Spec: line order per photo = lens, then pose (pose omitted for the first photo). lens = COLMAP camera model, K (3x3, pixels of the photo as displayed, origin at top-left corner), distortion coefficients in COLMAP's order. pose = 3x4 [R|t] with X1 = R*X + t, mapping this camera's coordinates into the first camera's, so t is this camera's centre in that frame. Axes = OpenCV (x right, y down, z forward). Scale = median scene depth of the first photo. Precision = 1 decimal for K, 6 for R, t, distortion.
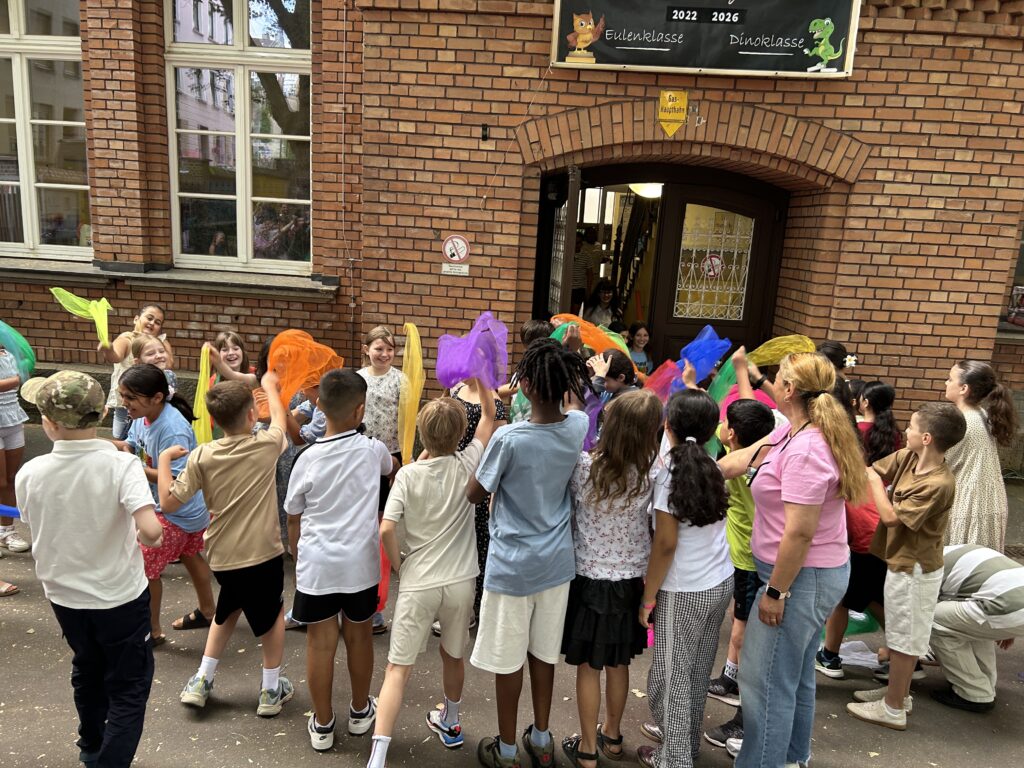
lens RADIAL K [[775.3, 0, 516.3], [0, 775.3, 378.0], [0, 0, 1]] dist [0.064433, -0.066712]
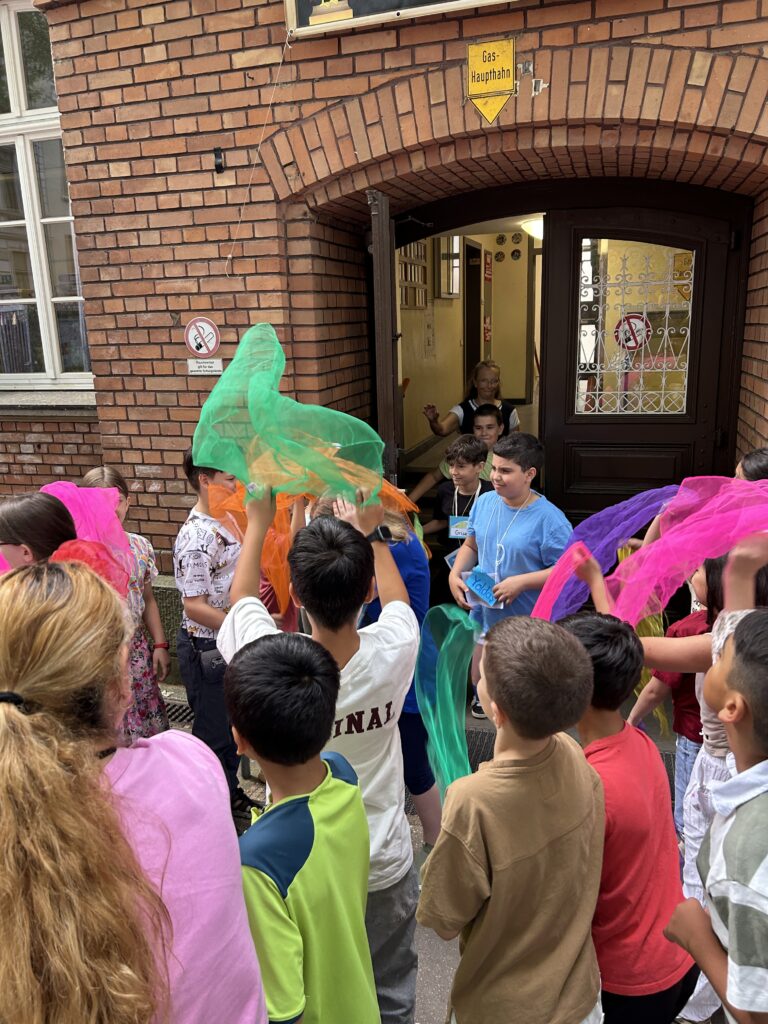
lens RADIAL K [[775.3, 0, 378.4], [0, 775.3, 509.7], [0, 0, 1]] dist [0.064433, -0.066712]
pose [[0.958452, -0.024484, -0.284200, 0.278225], [0.033732, 0.999047, 0.027692, -0.025510], [0.283251, -0.036128, 0.958365, 0.373795]]
